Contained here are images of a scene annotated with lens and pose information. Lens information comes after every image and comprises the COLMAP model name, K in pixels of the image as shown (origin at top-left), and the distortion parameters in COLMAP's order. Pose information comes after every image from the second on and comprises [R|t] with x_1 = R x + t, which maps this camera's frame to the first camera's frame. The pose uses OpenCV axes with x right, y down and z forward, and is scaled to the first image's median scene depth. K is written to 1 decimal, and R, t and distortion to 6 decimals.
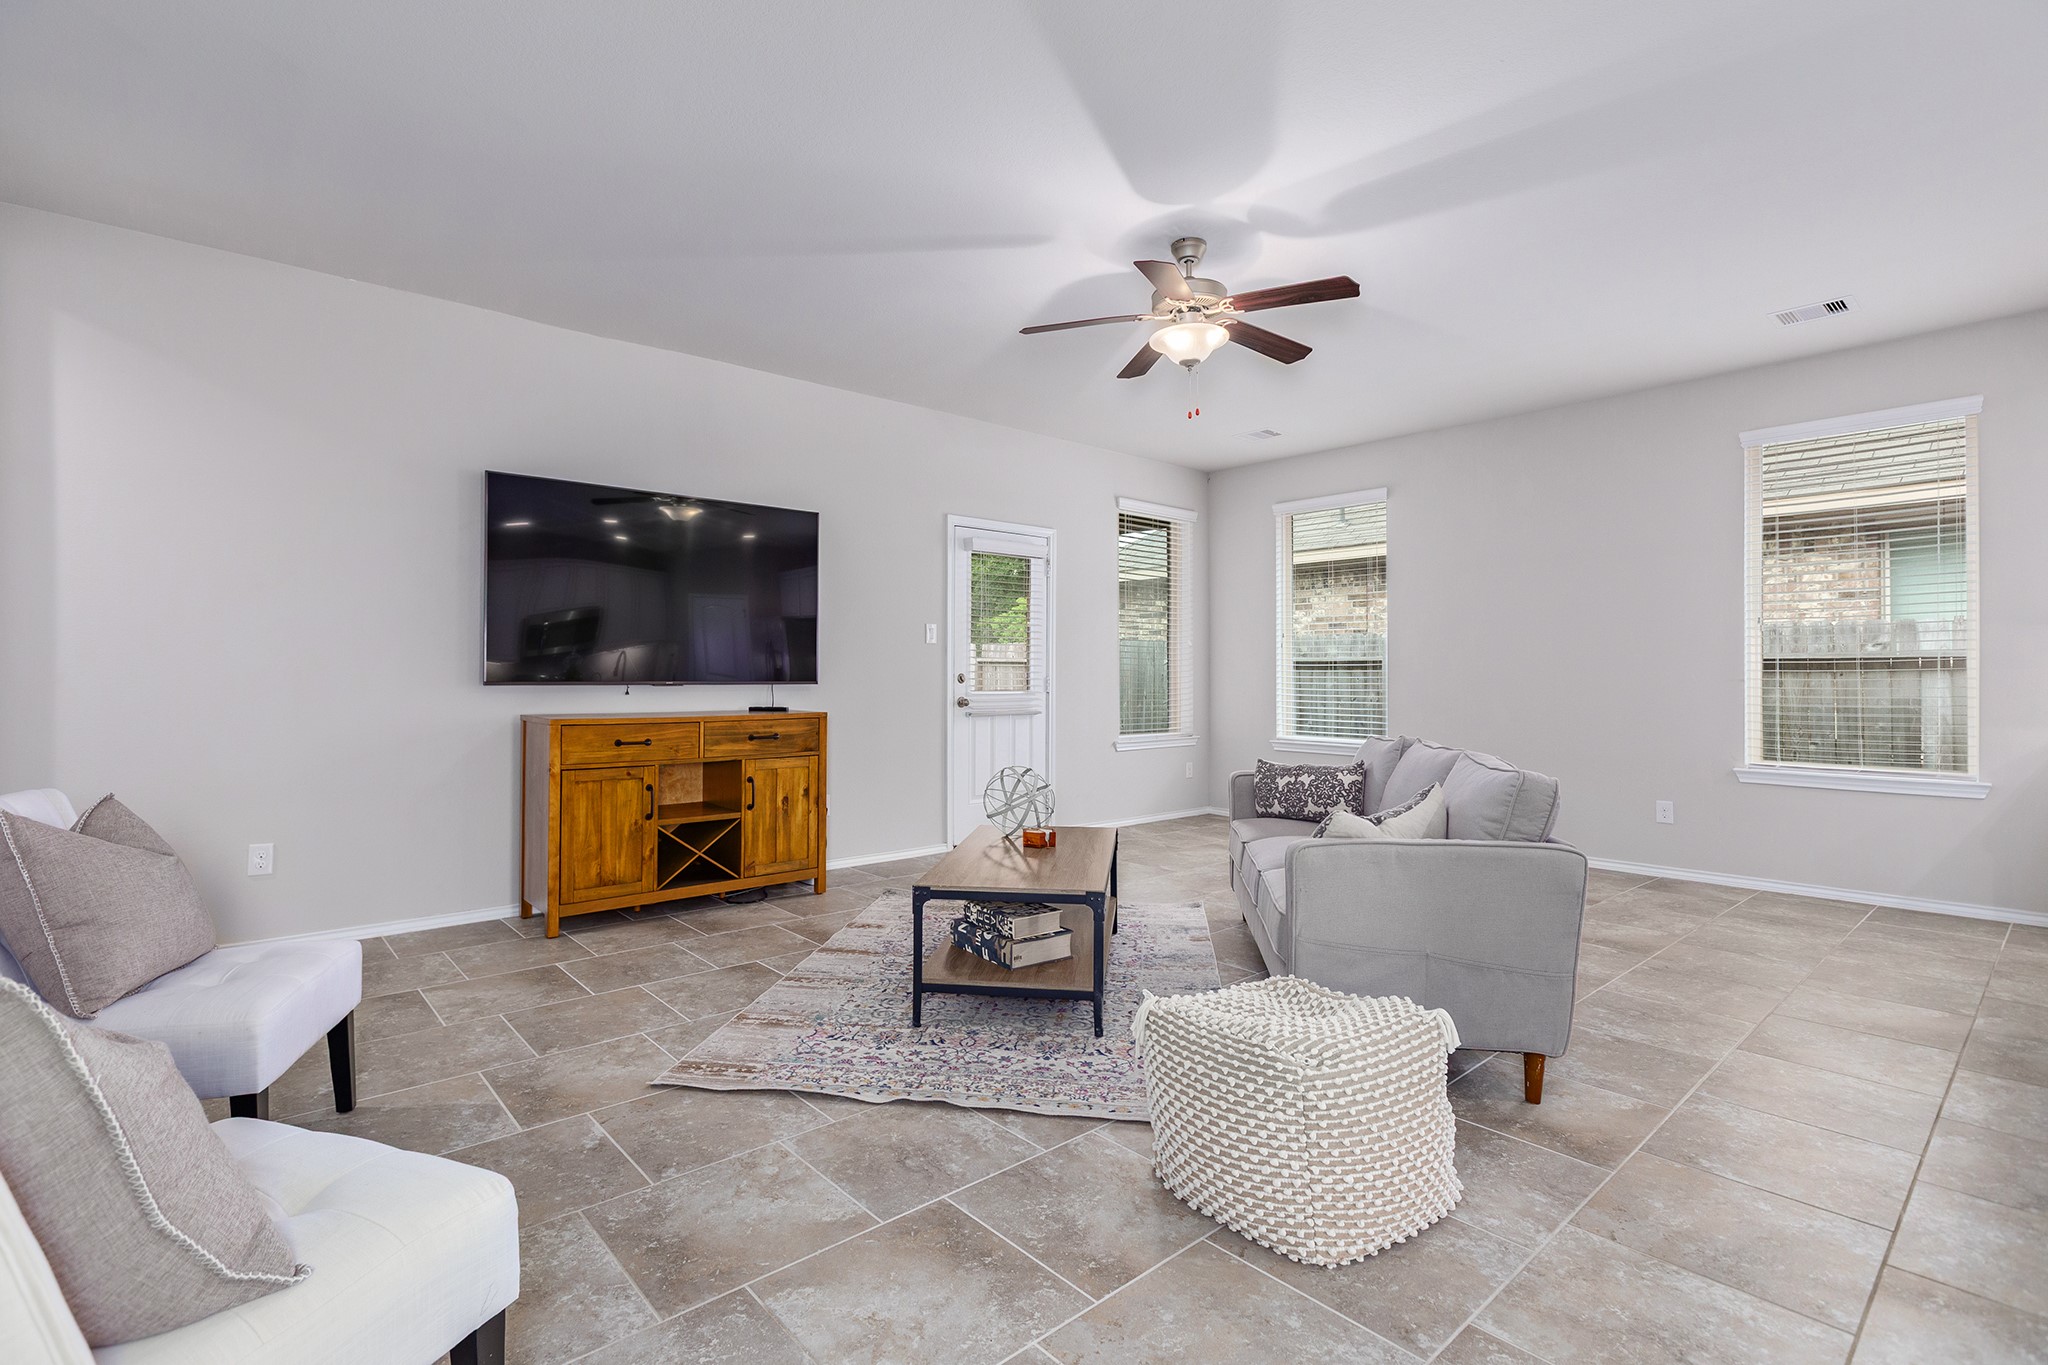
lens RADIAL K [[952.6, 0, 1007.1], [0, 952.6, 669.9], [0, 0, 1]] dist [-0.008315, -0.000091]
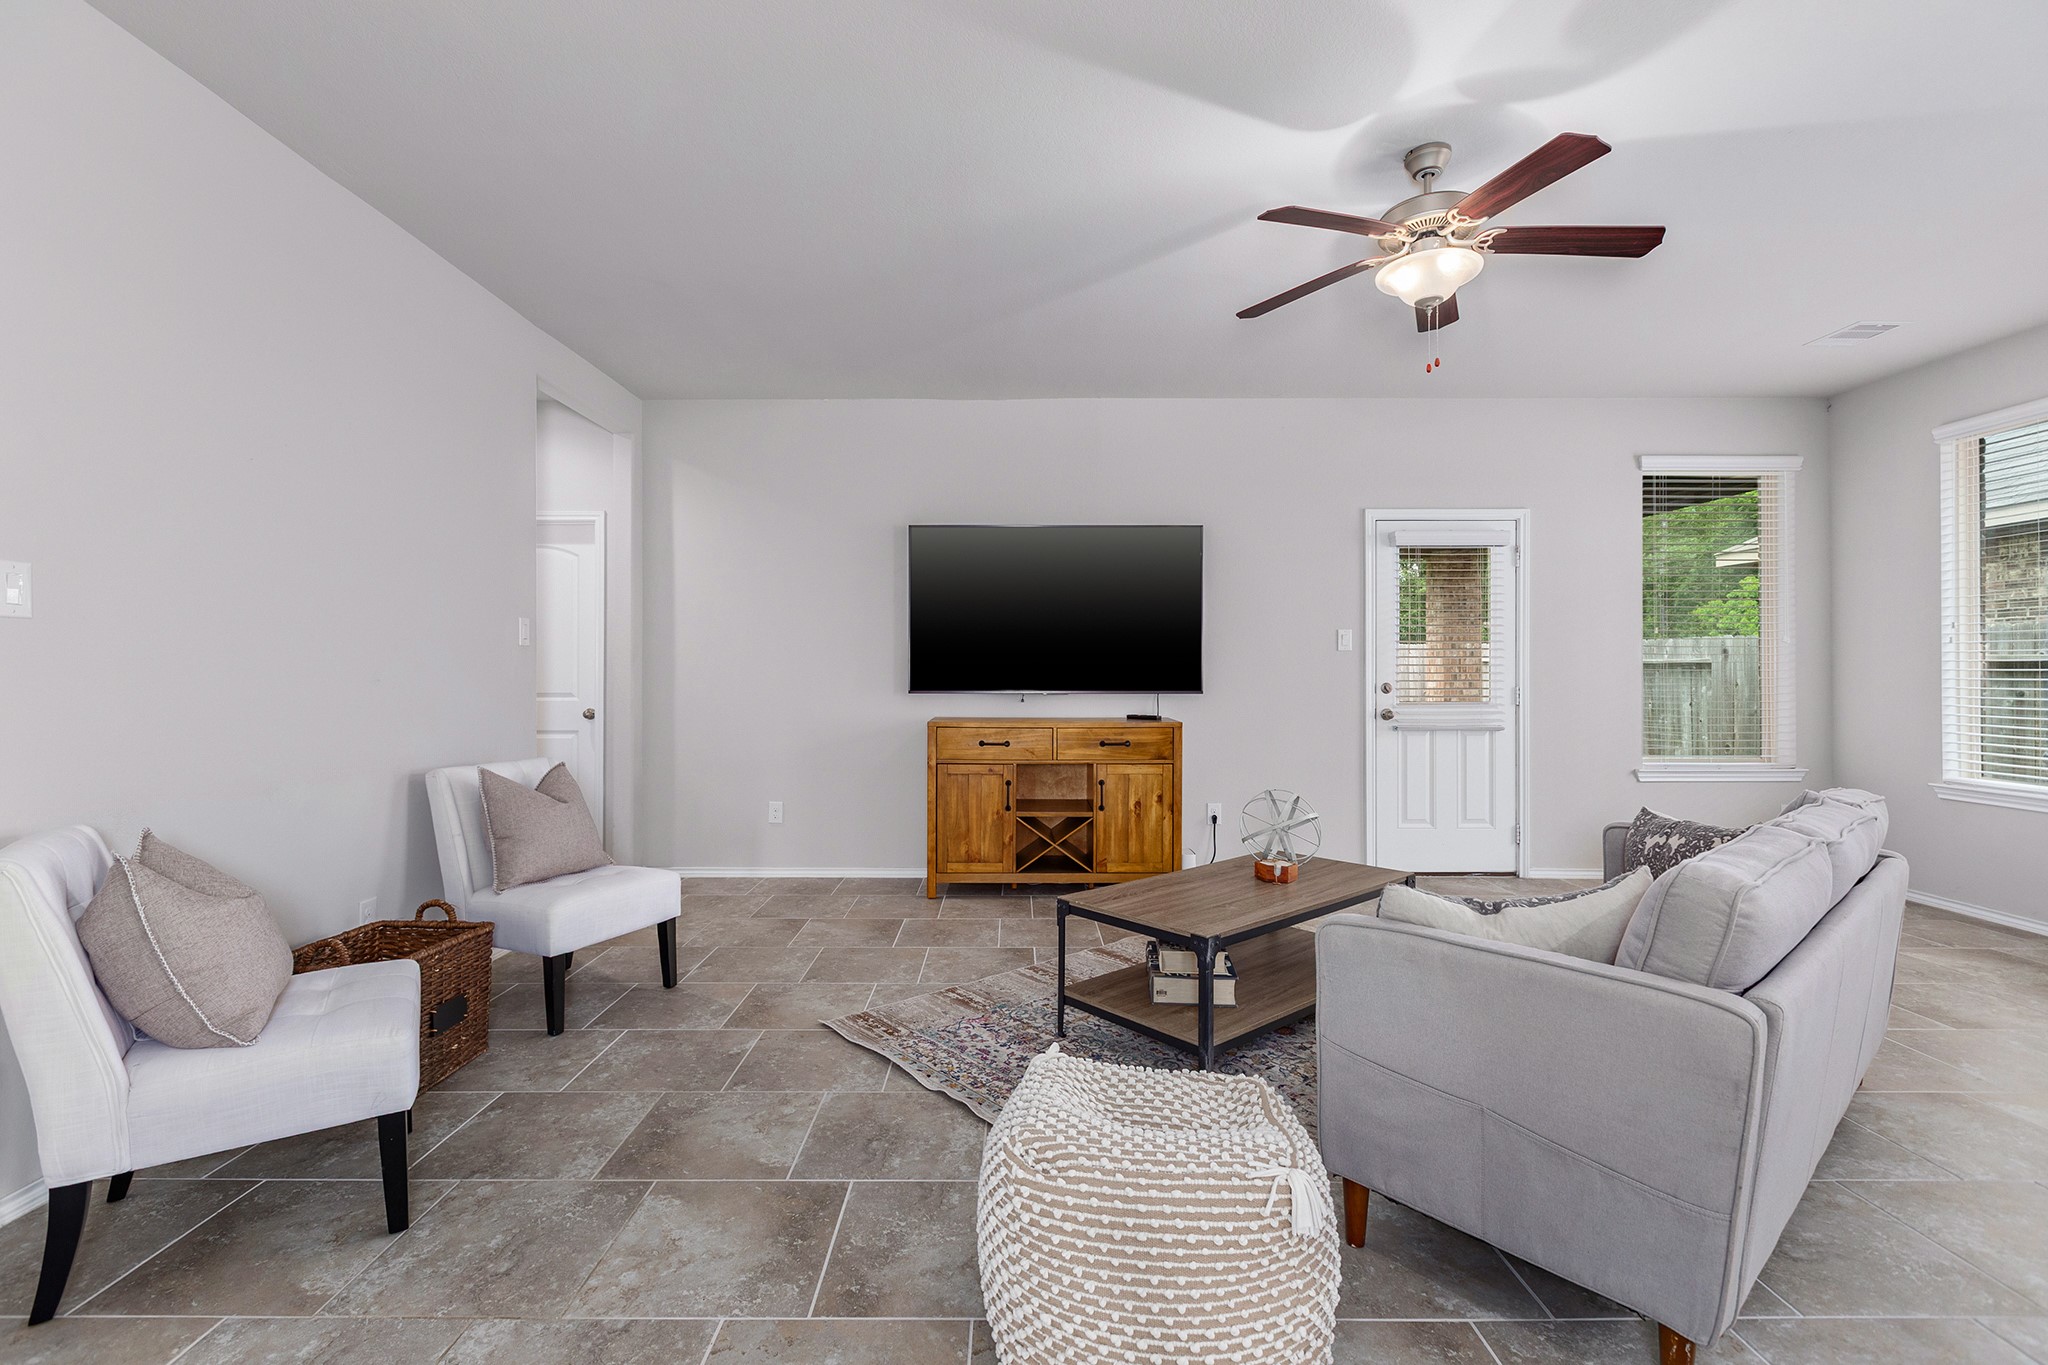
lens RADIAL K [[916.3, 0, 1014.3], [0, 916.3, 674.4], [0, 0, 1]] dist [-0.000018, 0.001150]
pose [[0.755484, -0.001975, -0.655164, 0.373603], [0.005154, 0.999982, 0.002929, -0.012555], [0.655147, -0.005590, 0.755481, 0.164068]]
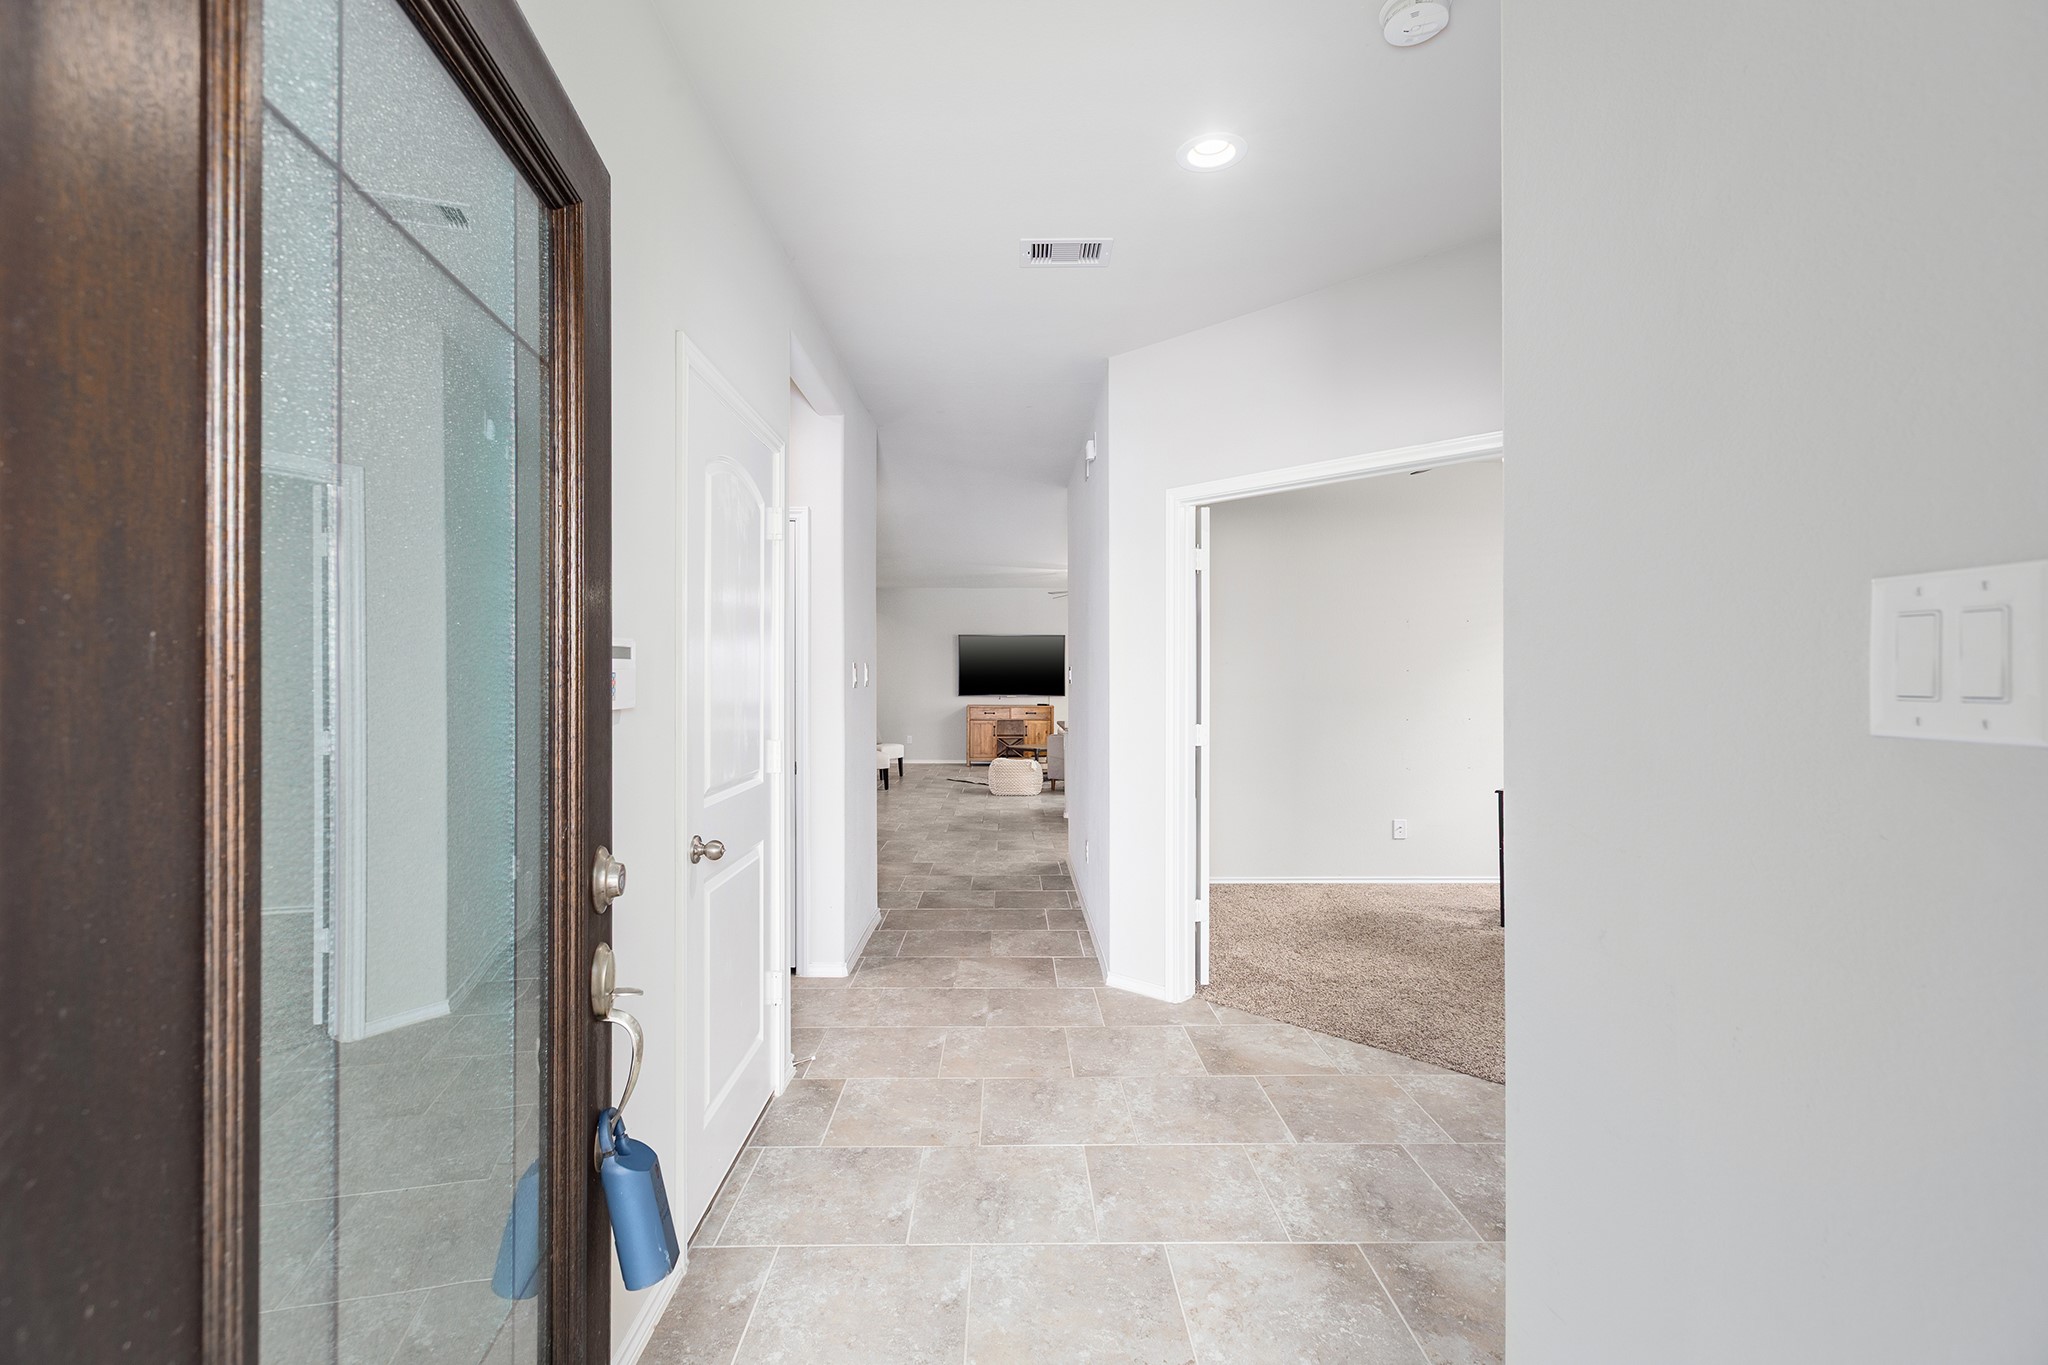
lens RADIAL K [[952.6, 0, 1025.1], [0, 952.6, 673.5], [0, 0, 1]] dist [-0.008315, -0.000091]
pose [[0.767815, 0.005915, -0.640644, 1.952262], [0.000426, 0.999952, 0.009742, -0.102831], [0.640671, -0.007753, 0.767776, -1.597515]]
